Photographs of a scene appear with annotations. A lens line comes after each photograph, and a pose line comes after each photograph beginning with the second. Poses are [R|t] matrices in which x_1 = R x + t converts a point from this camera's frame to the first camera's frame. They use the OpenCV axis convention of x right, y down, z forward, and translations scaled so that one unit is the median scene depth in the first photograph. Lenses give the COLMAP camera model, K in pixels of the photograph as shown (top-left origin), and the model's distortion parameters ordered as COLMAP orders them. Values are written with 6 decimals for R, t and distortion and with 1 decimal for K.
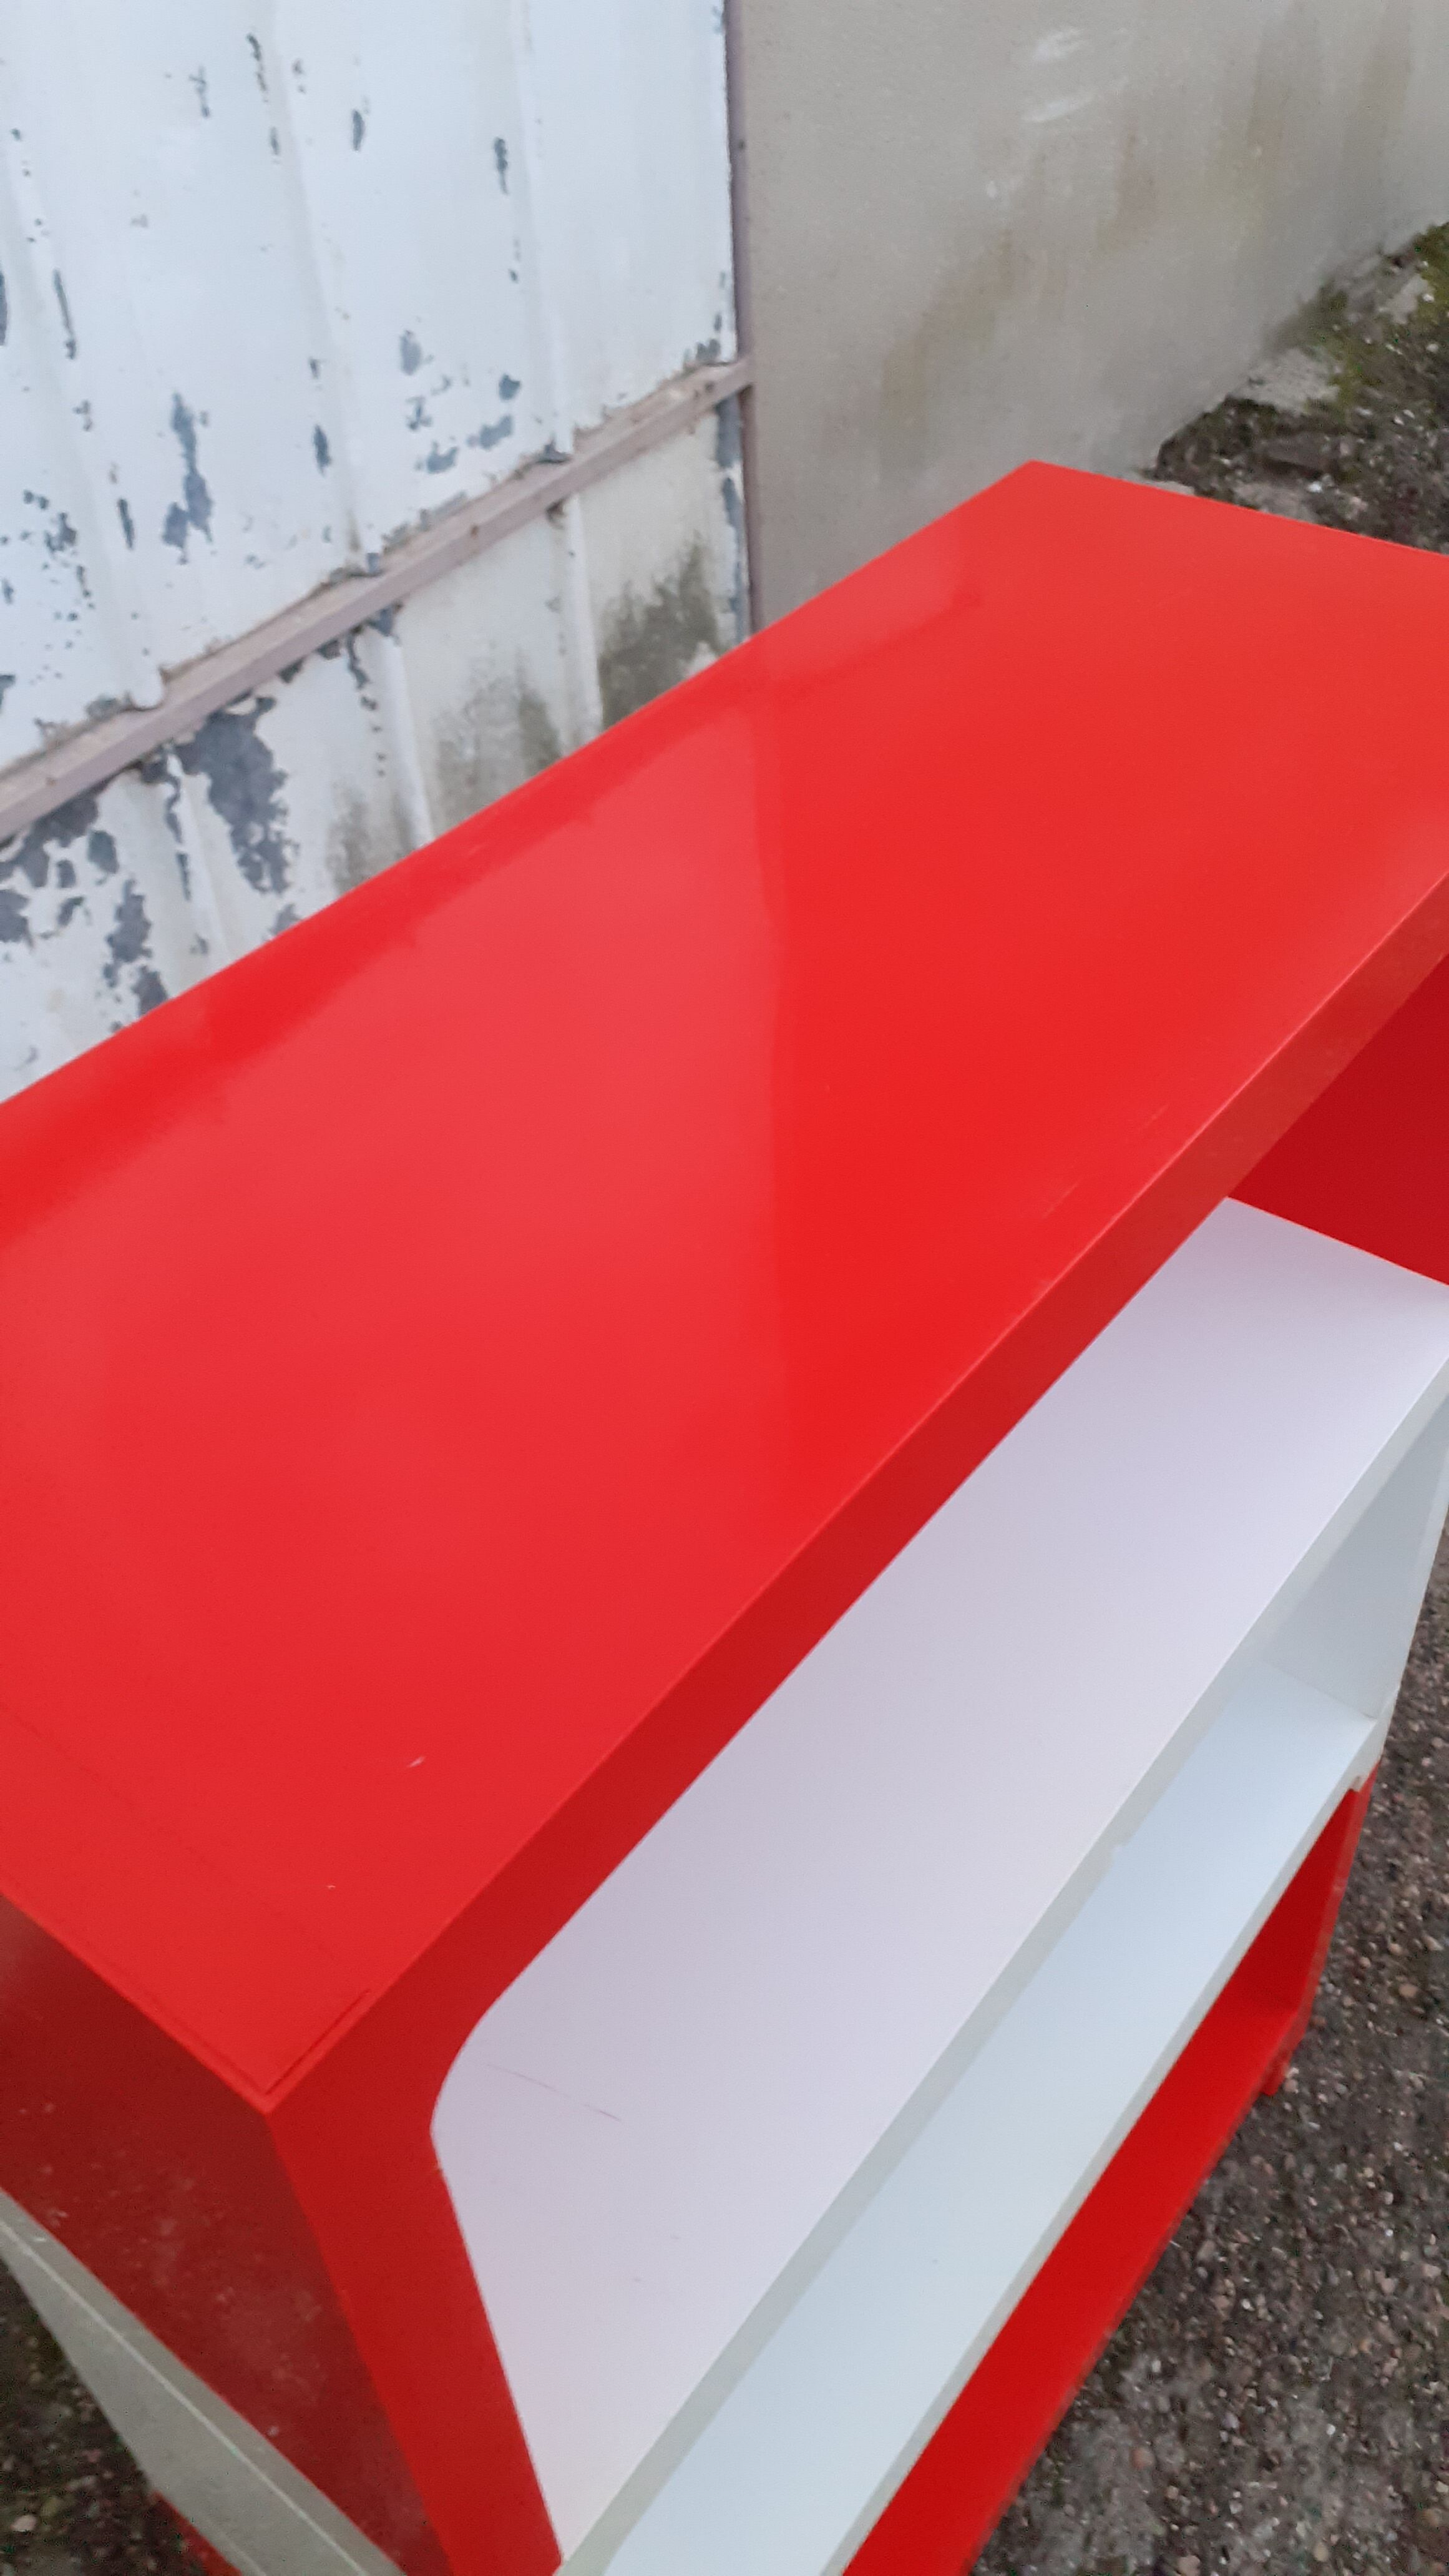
lens RADIAL K [[2040.9, 0, 724.5], [0, 2040.9, 1288.0], [0, 0, 1]] dist [-0.008799, 0.003780]
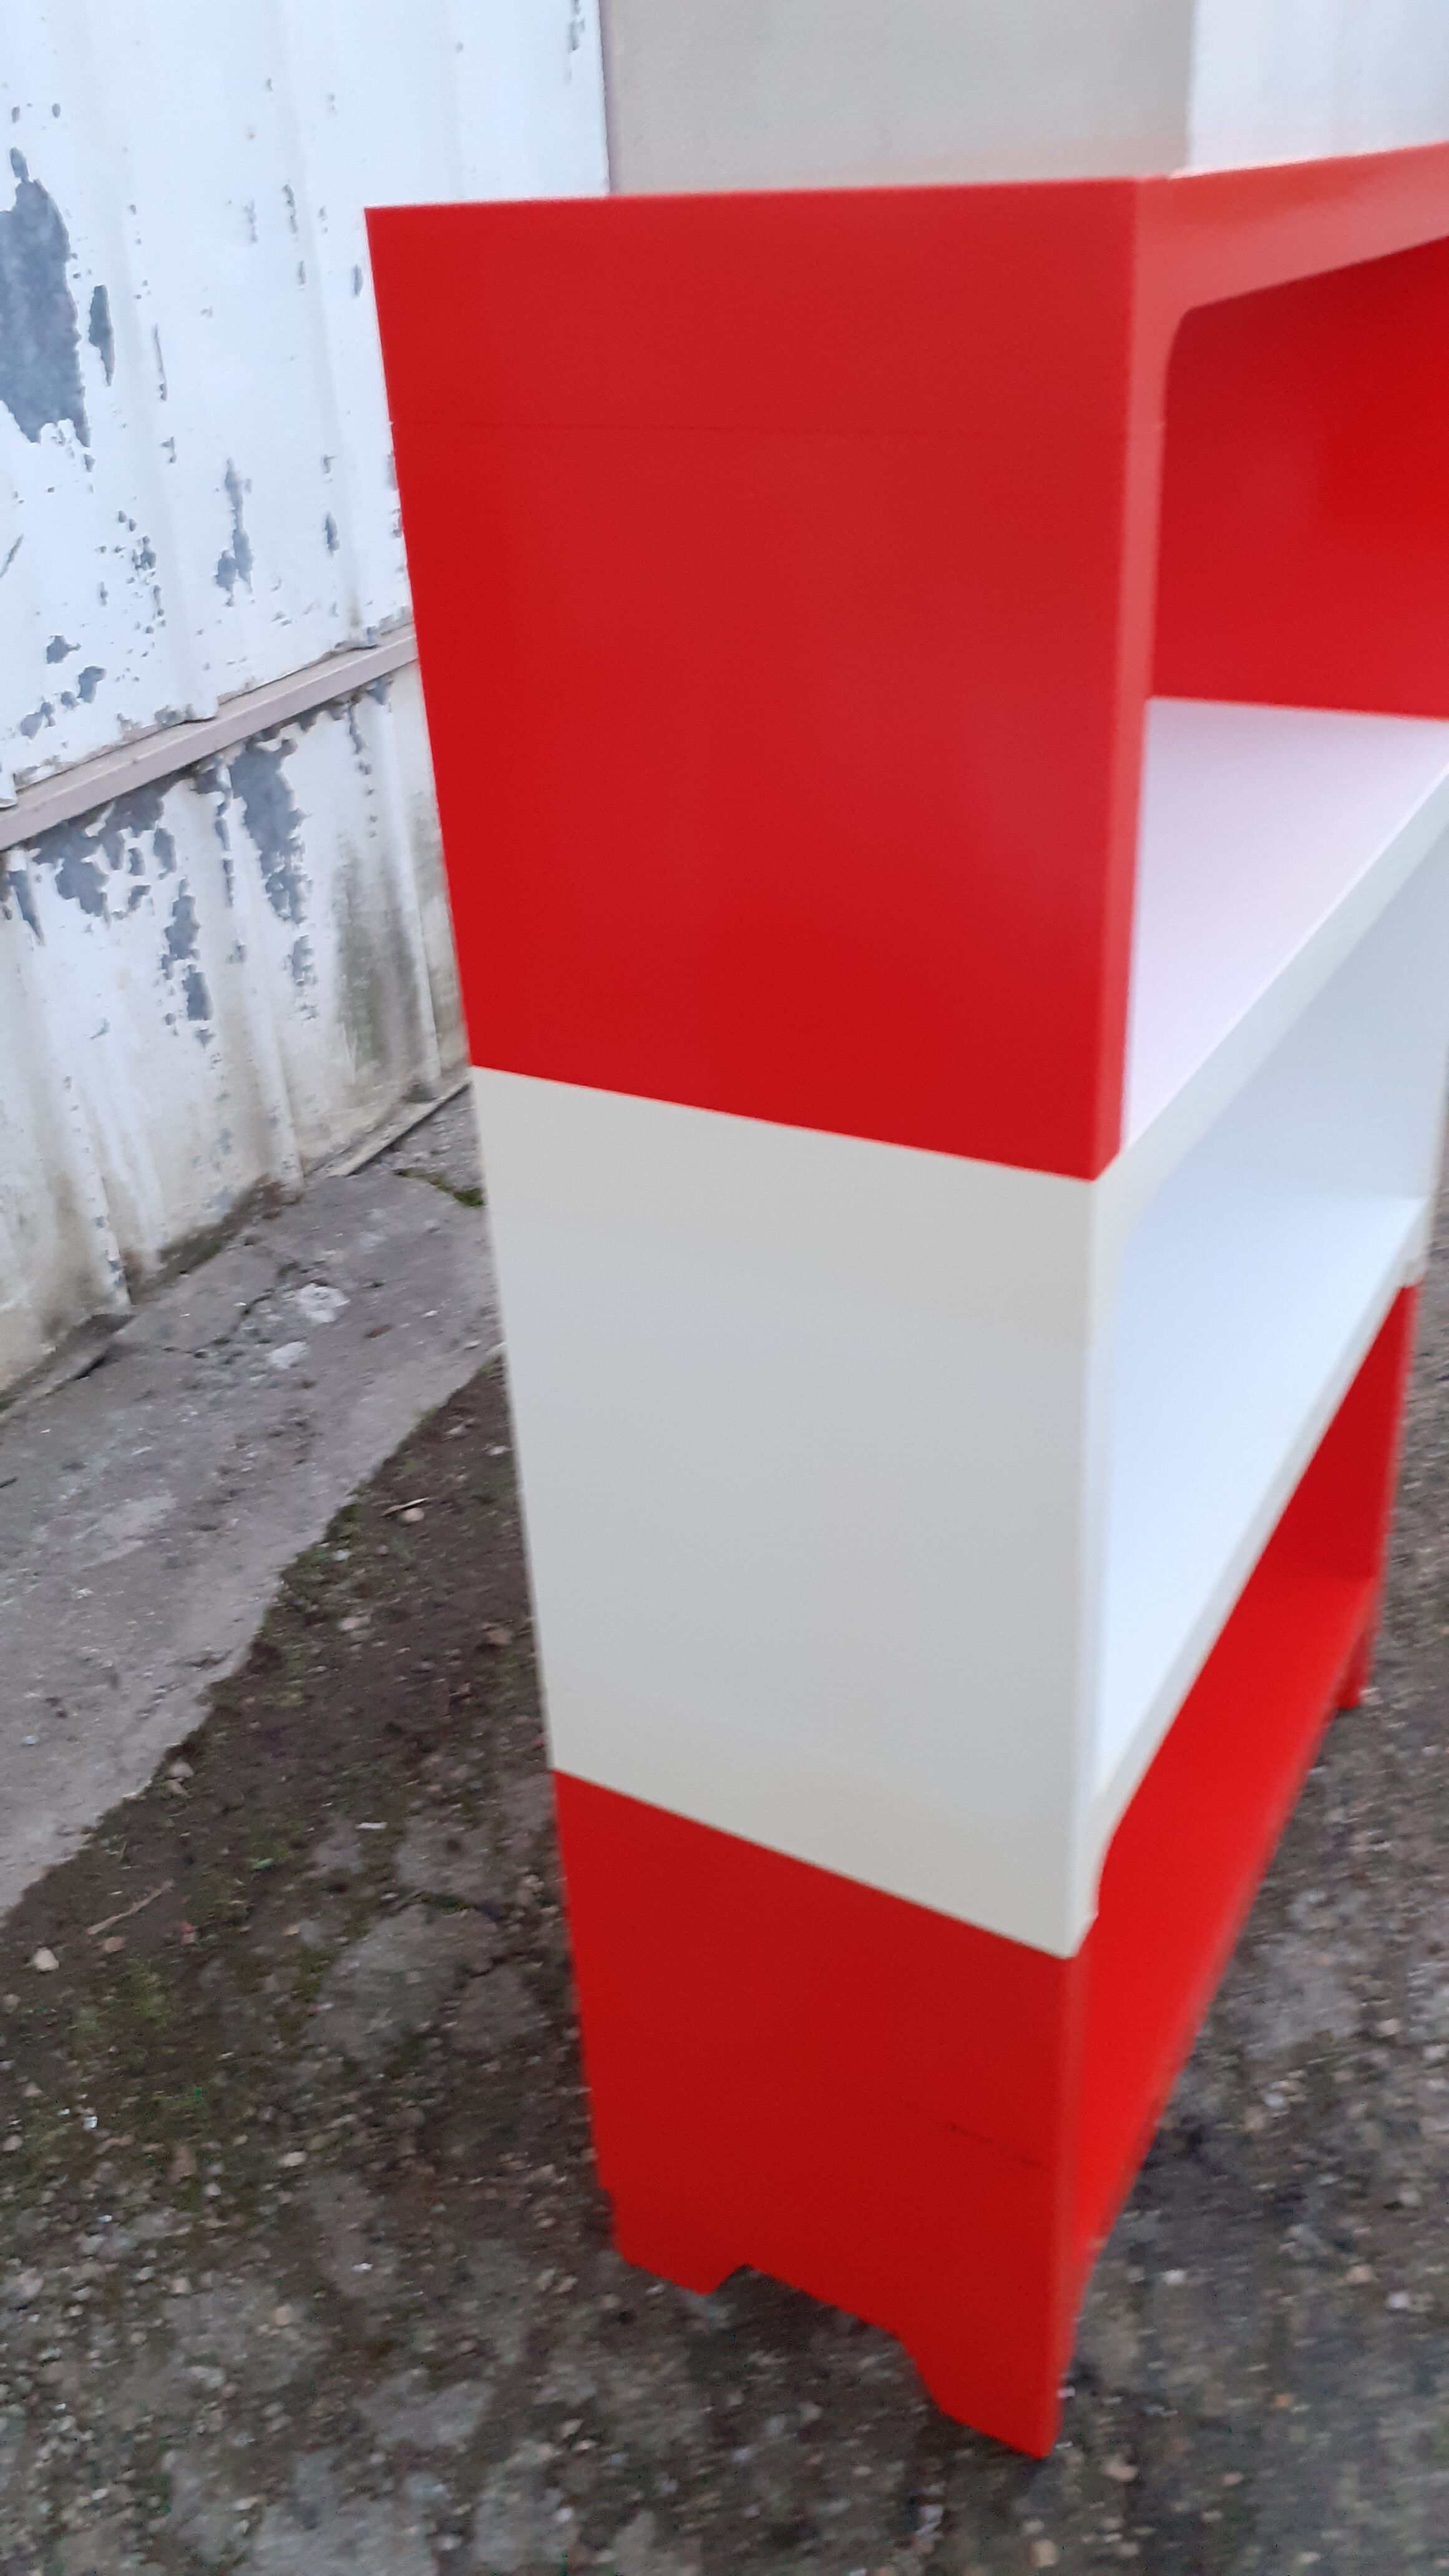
lens RADIAL K [[2003.4, 0, 715.1], [0, 2003.4, 1319.3], [0, 0, 1]] dist [0.011063, -0.004290]
pose [[0.988485, -0.078644, 0.129276, -0.198692], [0.105352, 0.970939, -0.214893, 0.377959], [-0.108619, 0.226038, 0.968044, -0.072682]]
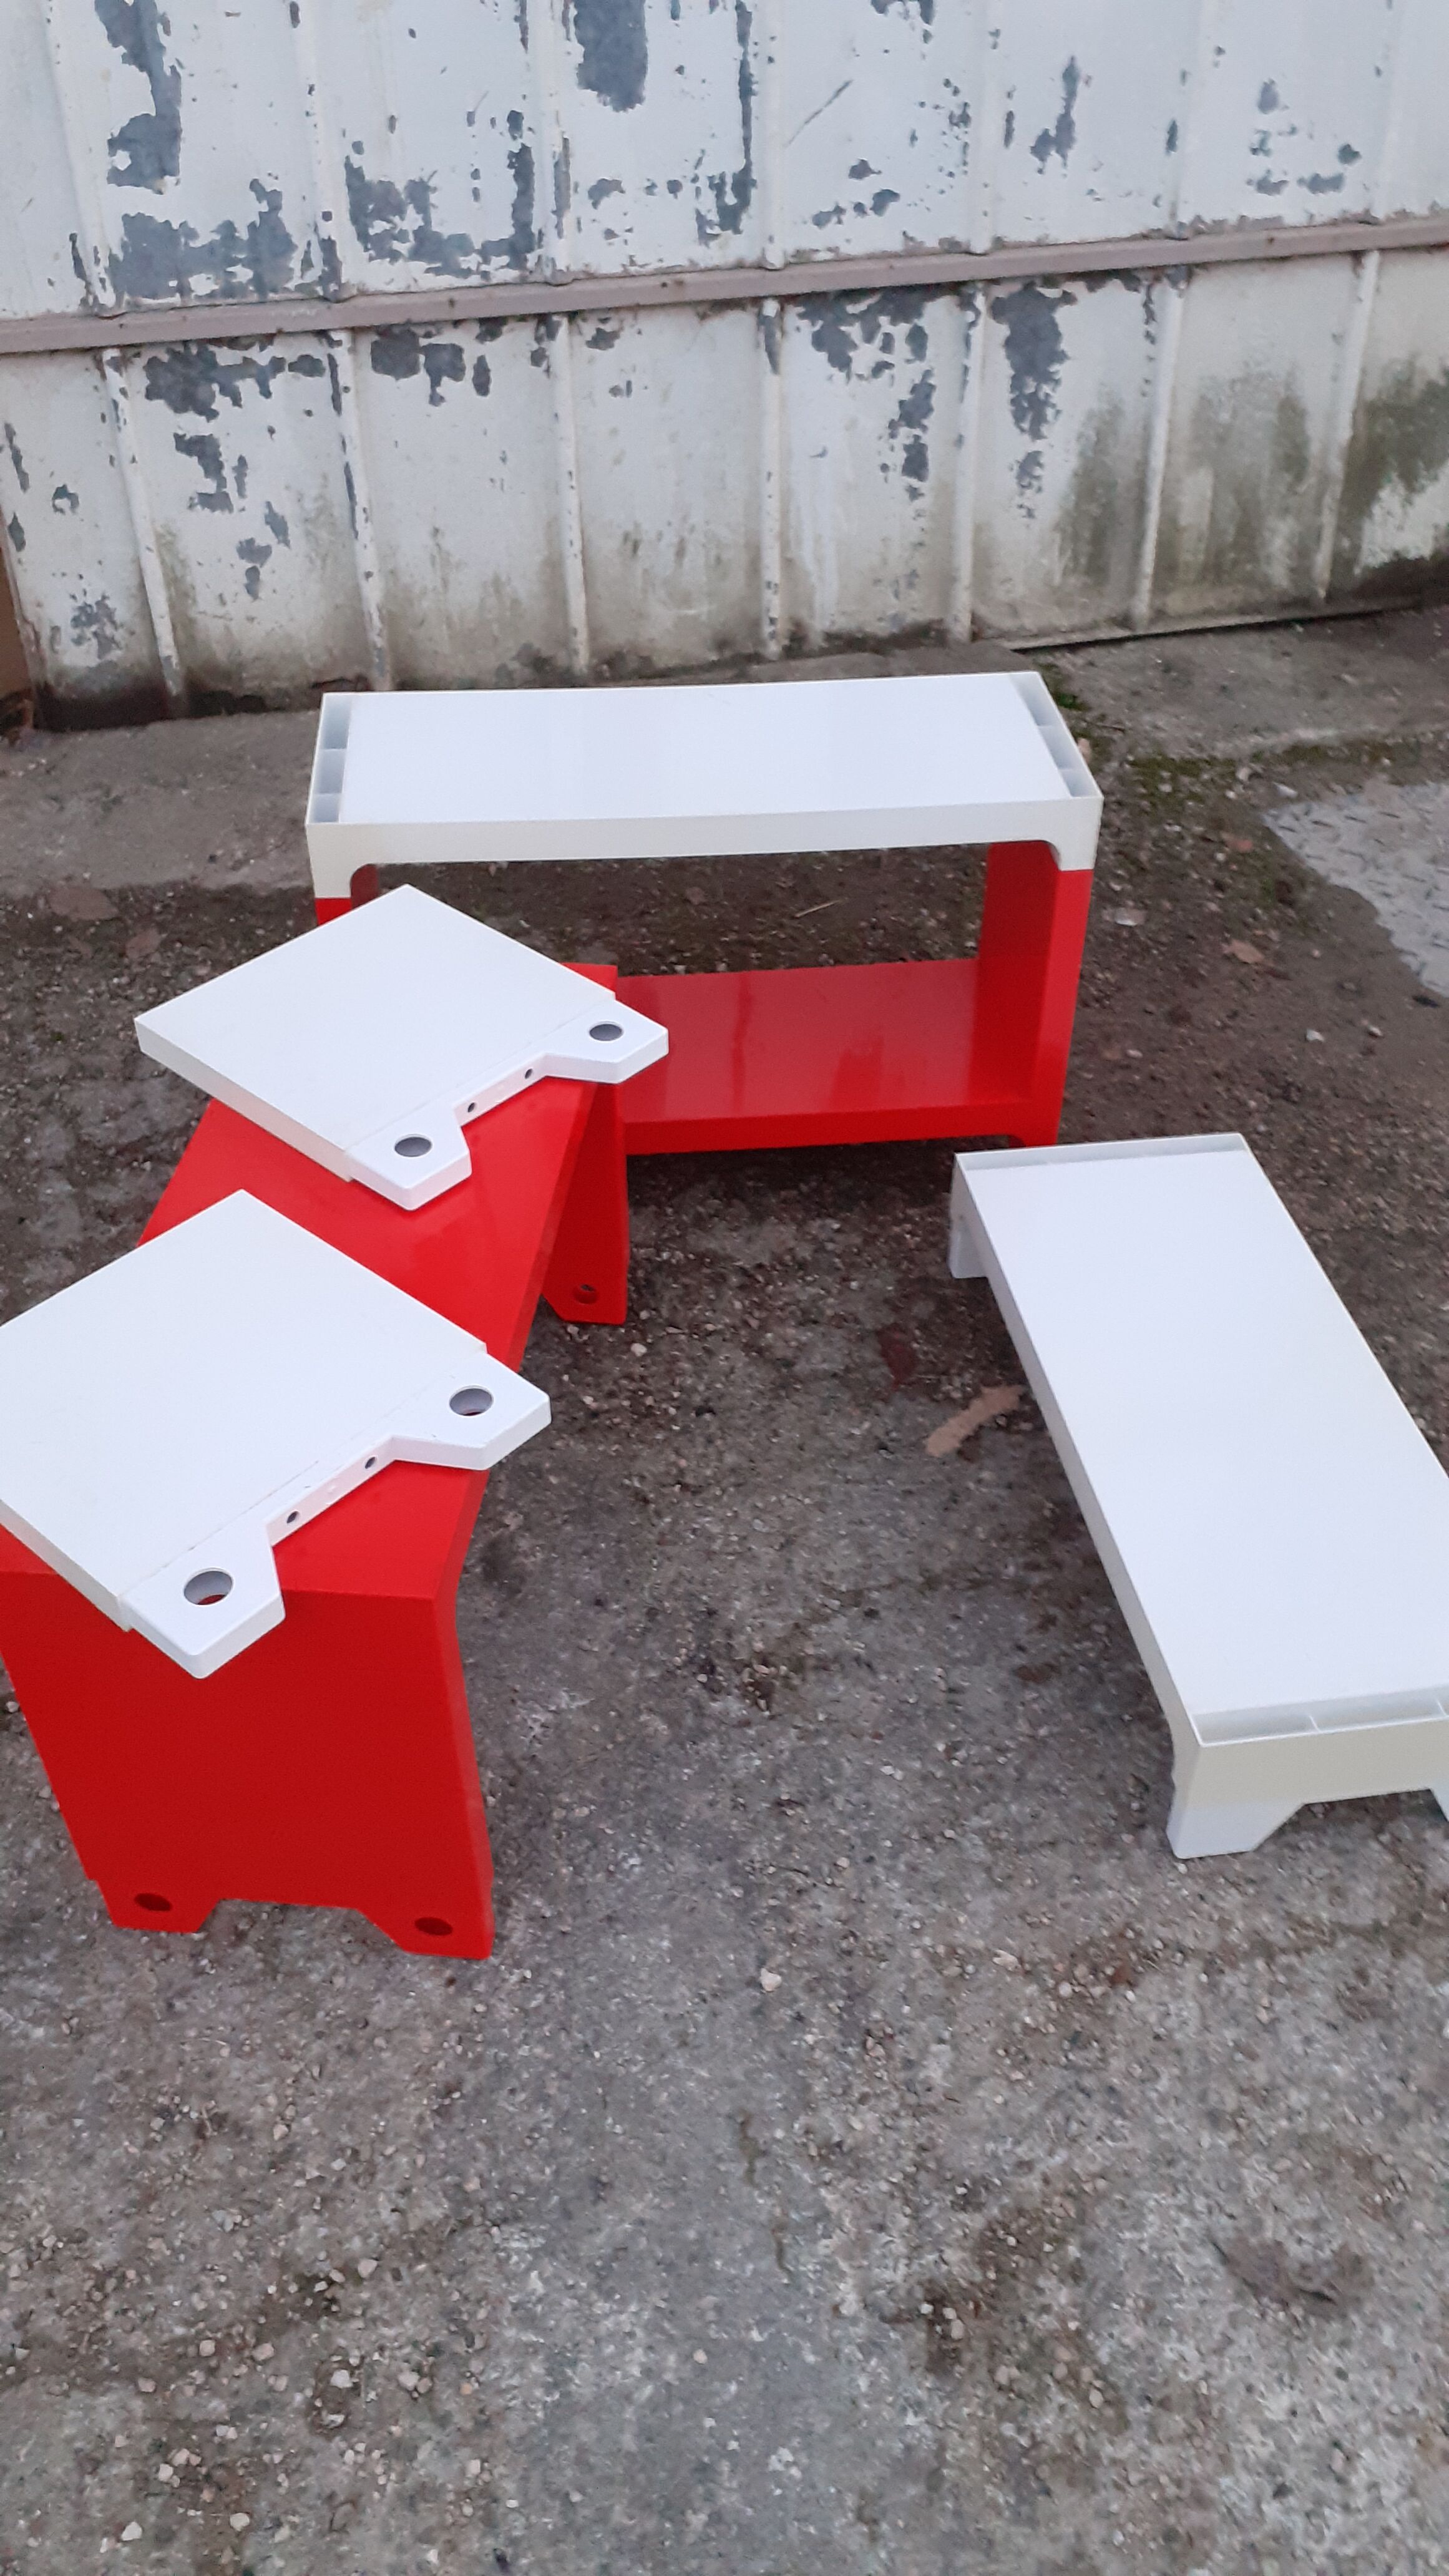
lens RADIAL K [[2062.3, 0, 719.2], [0, 2062.3, 1333.0], [0, 0, 1]] dist [-0.023760, -0.005622]
pose [[0.729017, 0.472305, -0.495441, 0.865448], [-0.491229, 0.865056, 0.101841, 0.429375], [0.476684, 0.169131, 0.862651, -0.358015]]
